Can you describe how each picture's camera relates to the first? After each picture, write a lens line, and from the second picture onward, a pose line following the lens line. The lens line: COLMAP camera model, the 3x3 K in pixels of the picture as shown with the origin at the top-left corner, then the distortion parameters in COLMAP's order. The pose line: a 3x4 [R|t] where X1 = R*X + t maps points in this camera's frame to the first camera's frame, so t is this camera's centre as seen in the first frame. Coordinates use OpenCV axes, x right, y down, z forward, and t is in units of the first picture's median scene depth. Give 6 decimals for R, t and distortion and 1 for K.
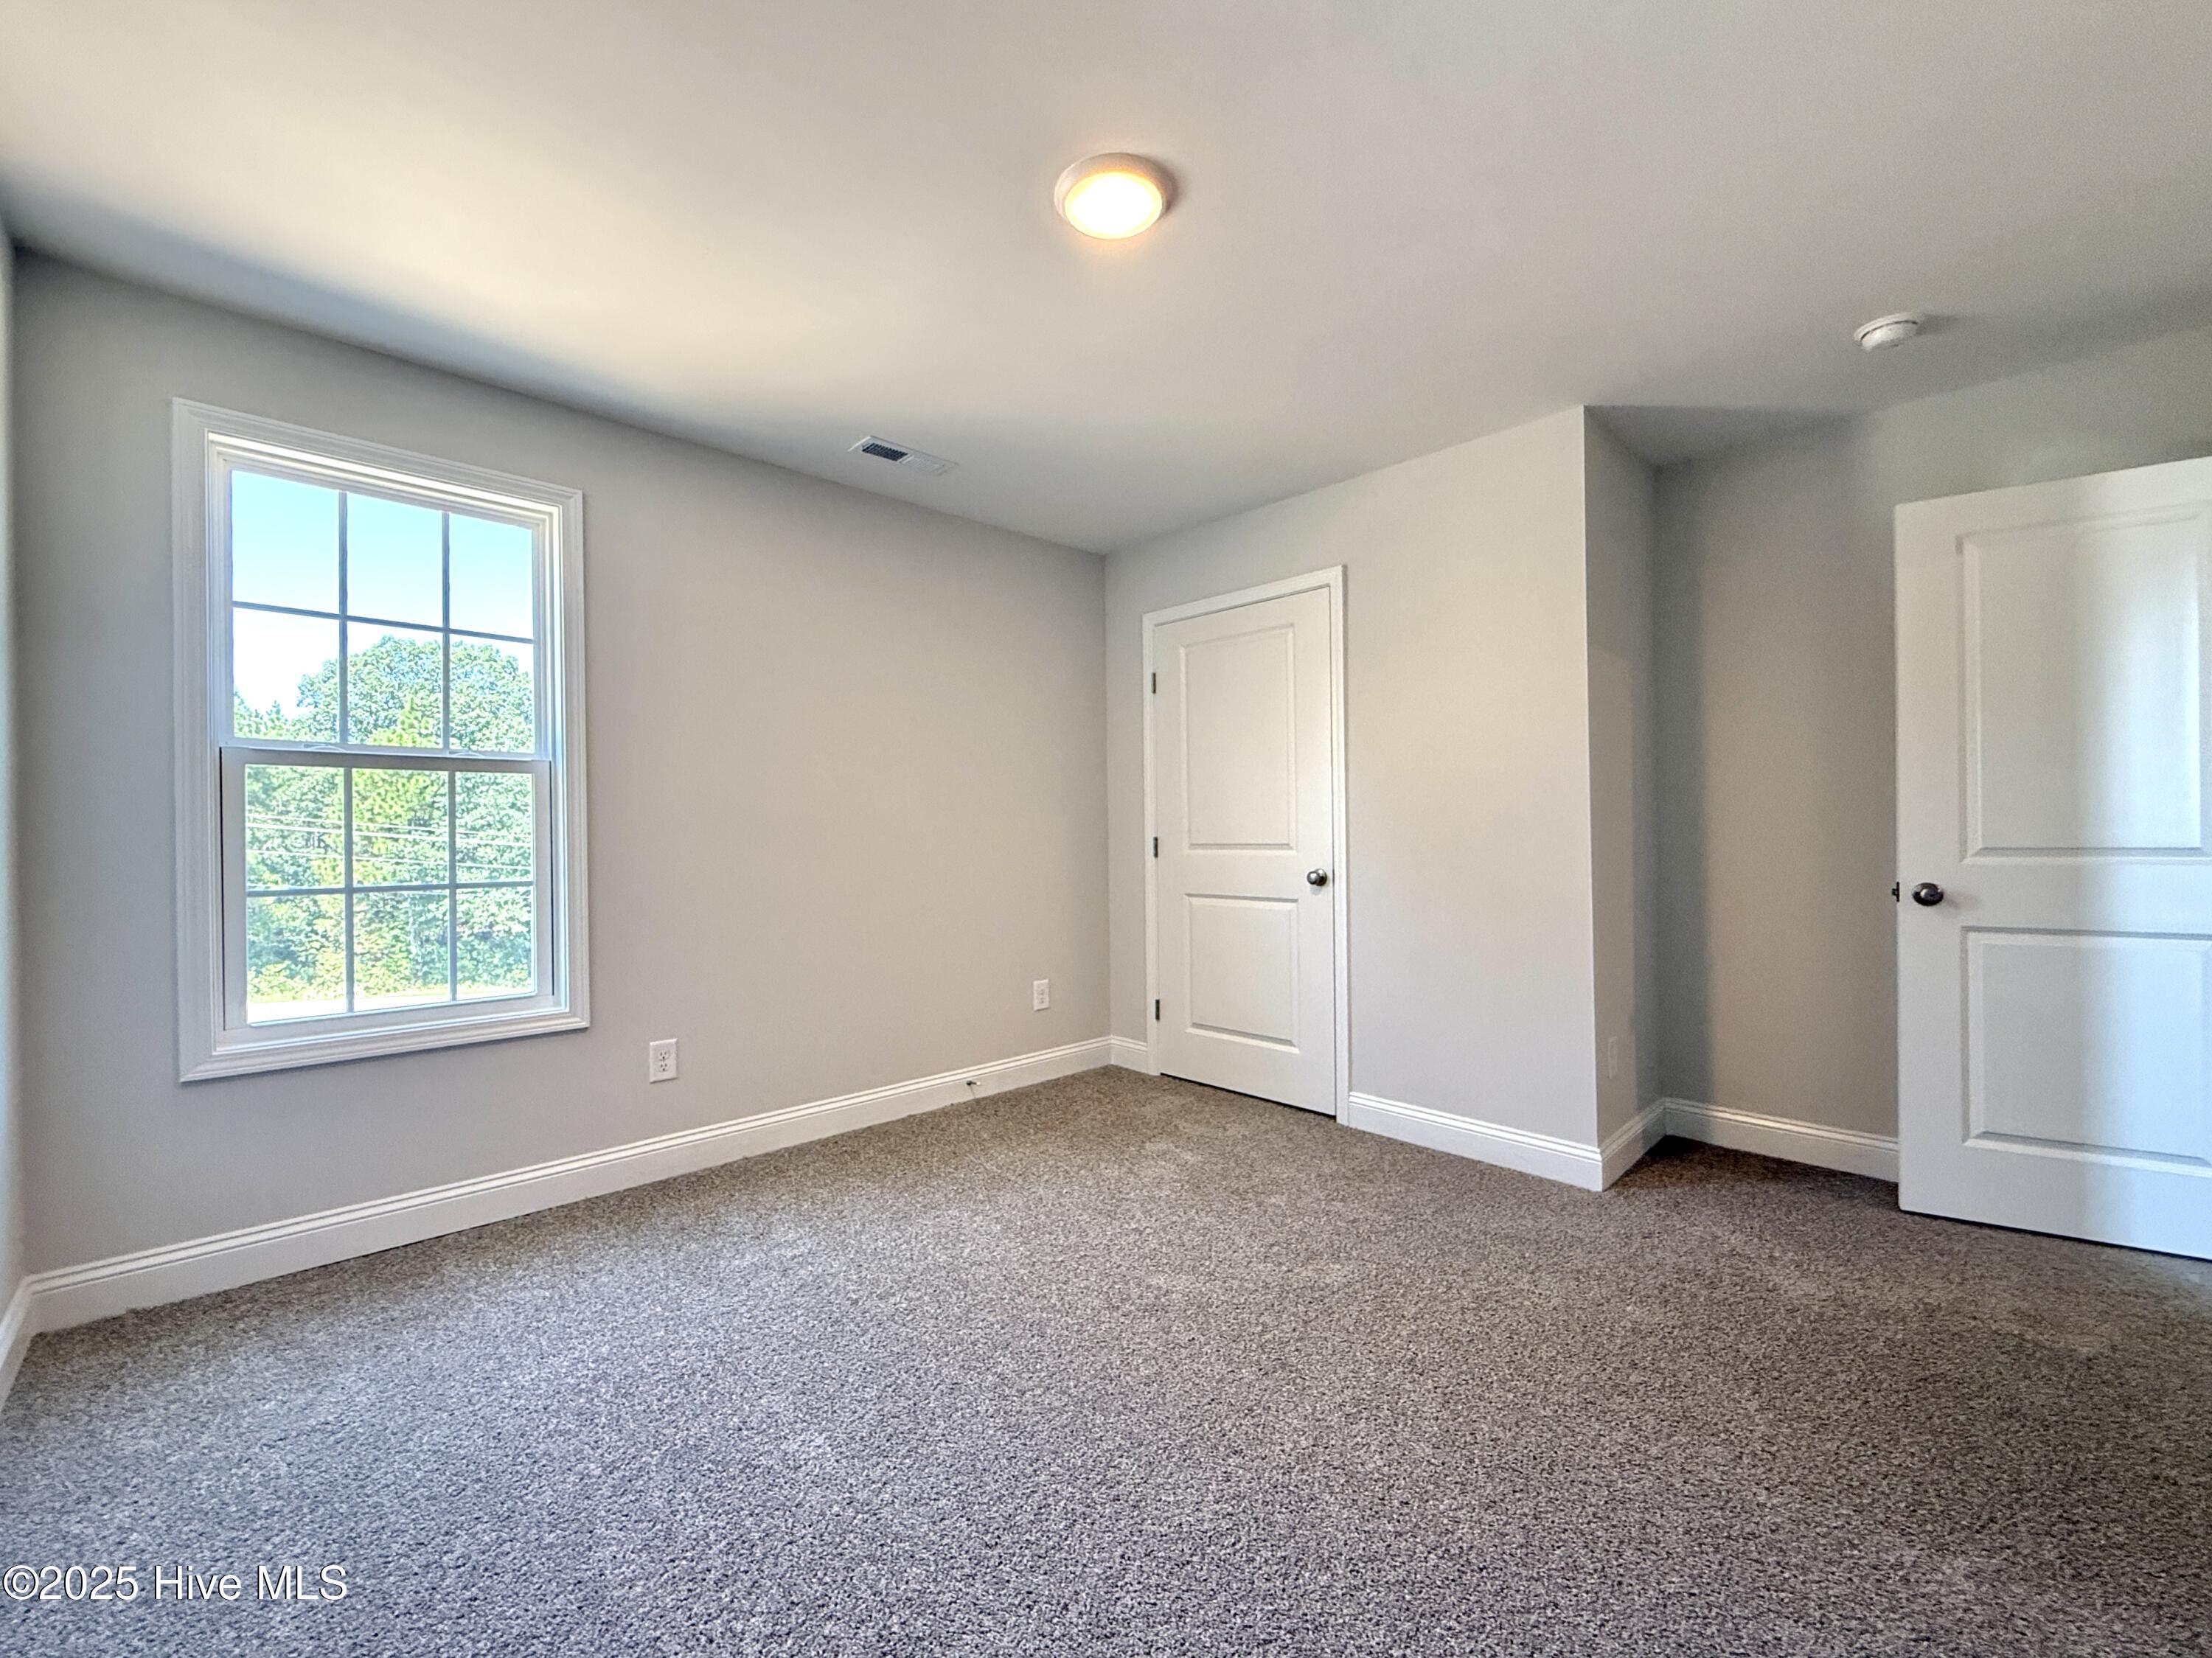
lens RADIAL K [[880.2, 0, 1104.5], [0, 880.2, 826.3], [0, 0, 1]] dist [-0.000780, 0.000527]
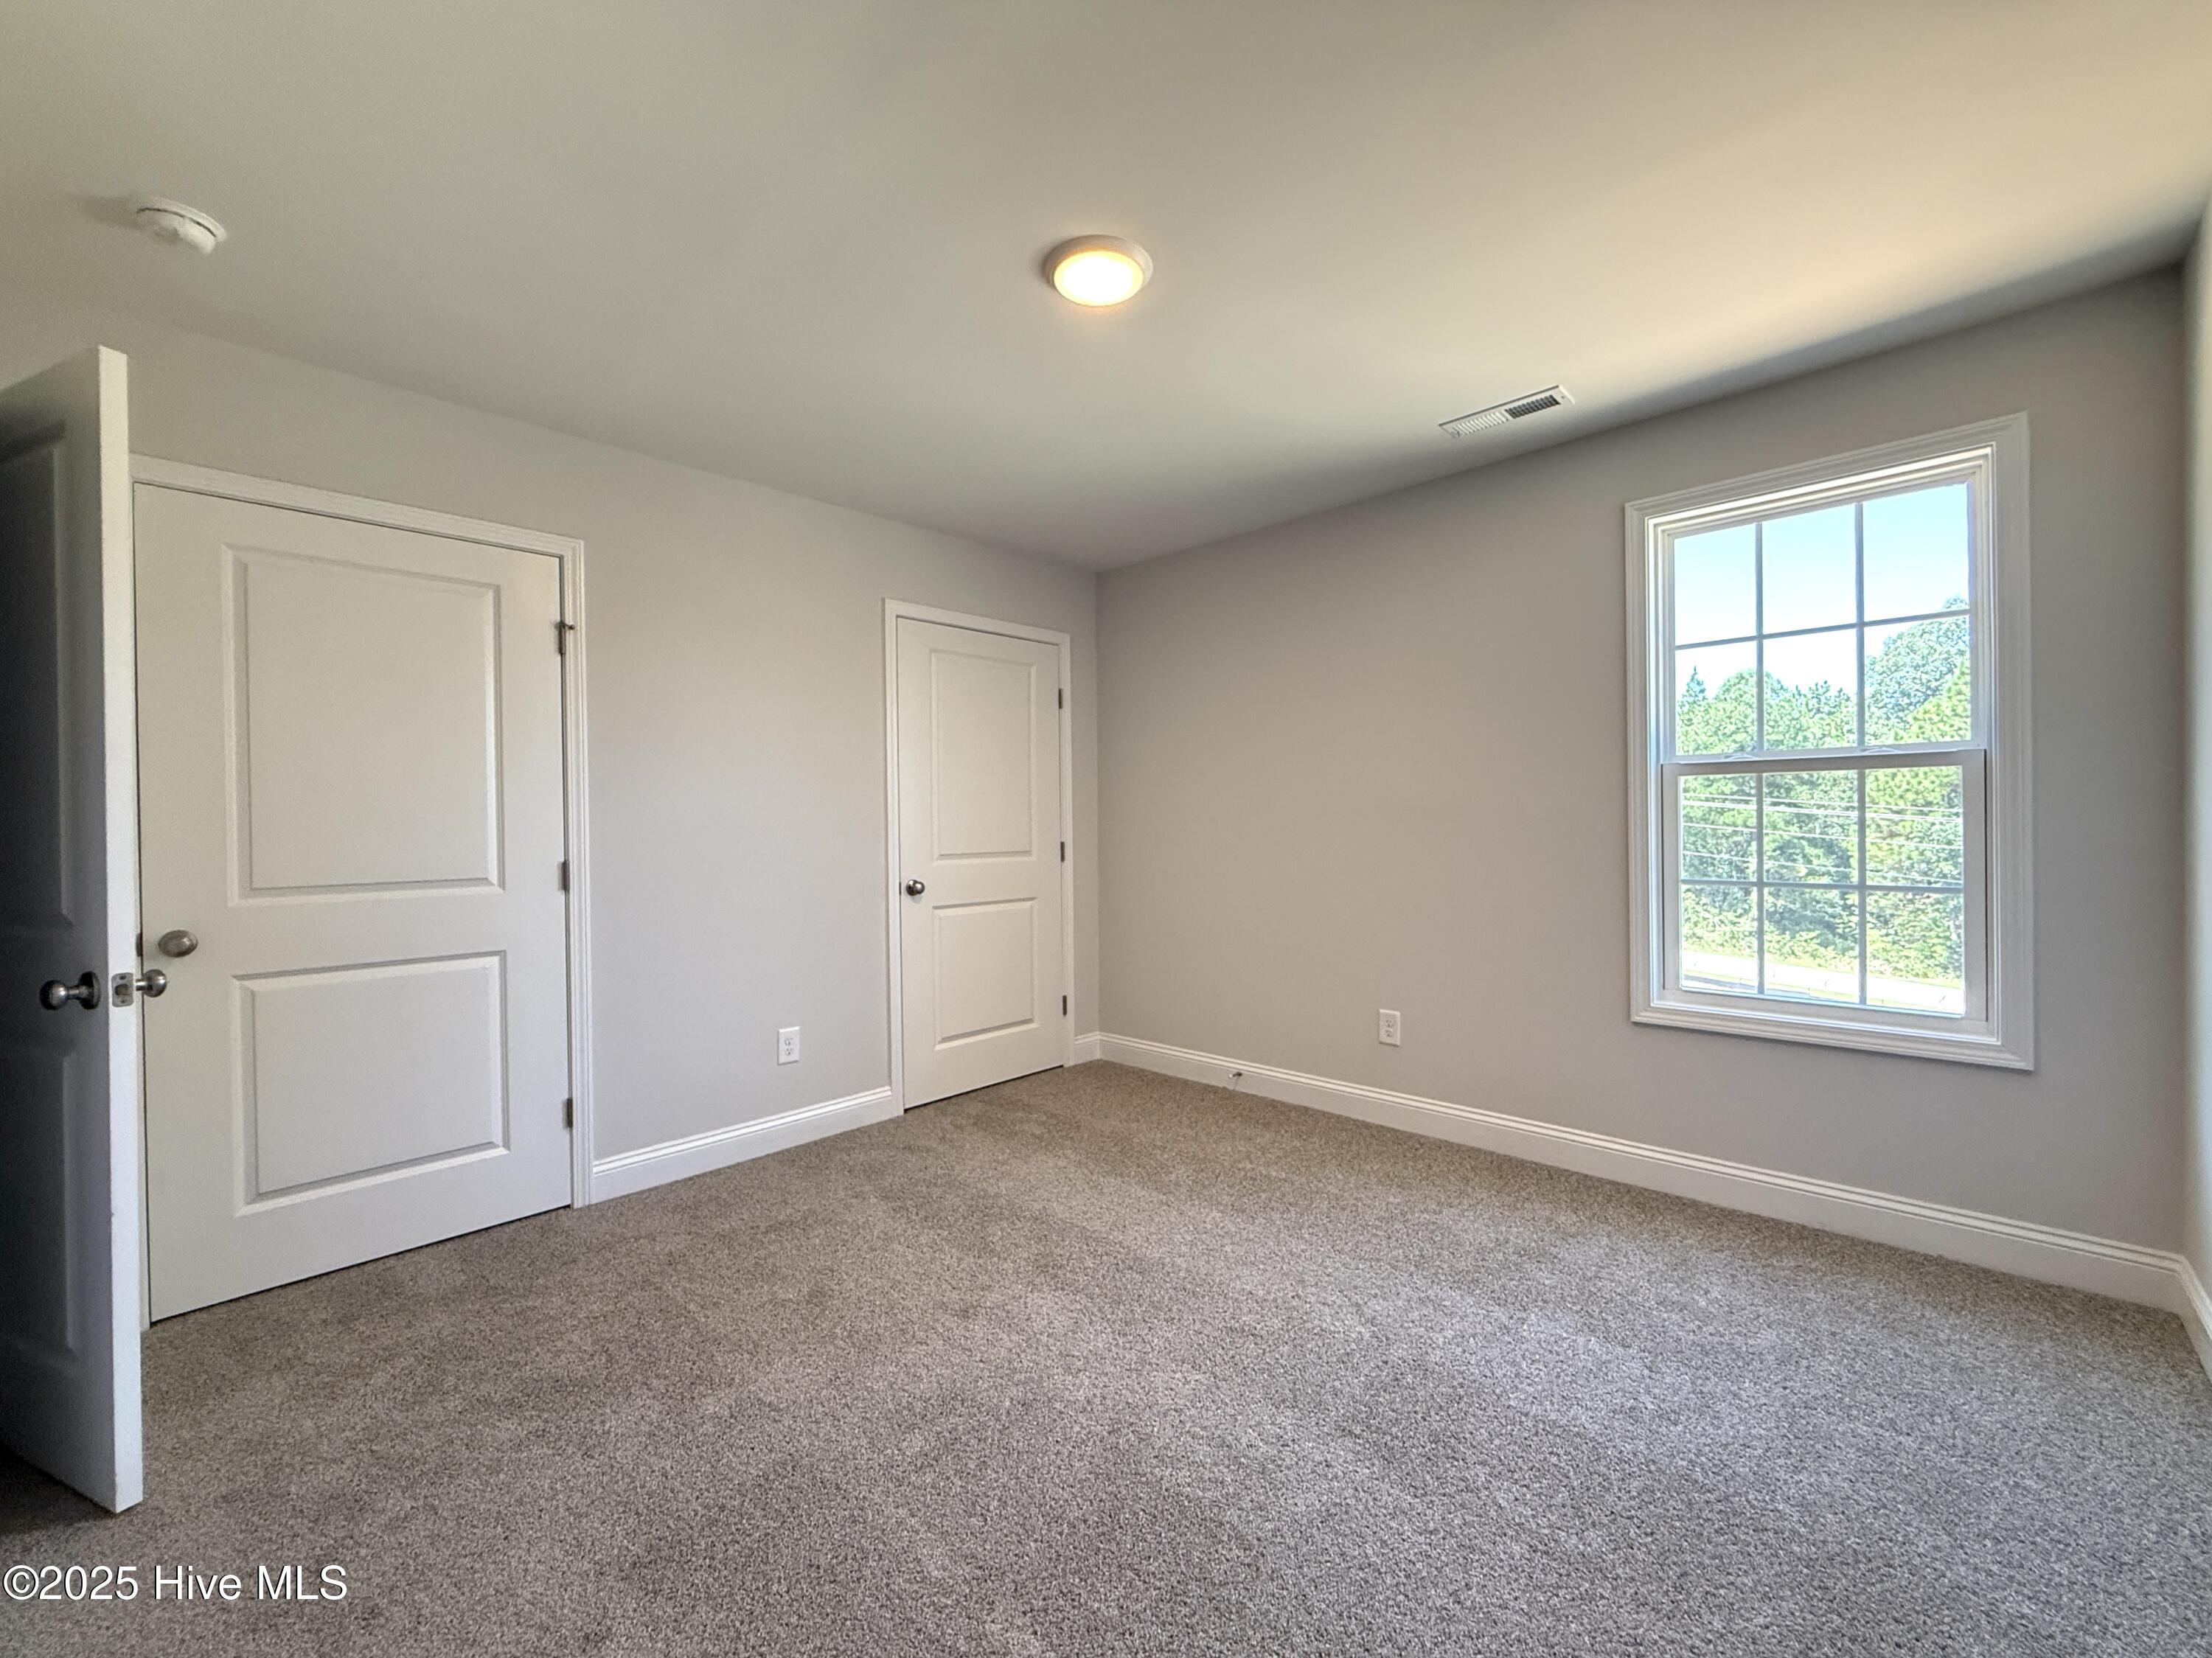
lens RADIAL K [[880.2, 0, 1167.1], [0, 880.2, 846.4], [0, 0, 1]] dist [-0.000780, 0.000527]
pose [[0.090703, 0.017416, -0.995726, 0.159225], [0.008035, 0.999802, 0.018219, -0.000990], [0.995846, -0.009653, 0.090546, 0.144950]]
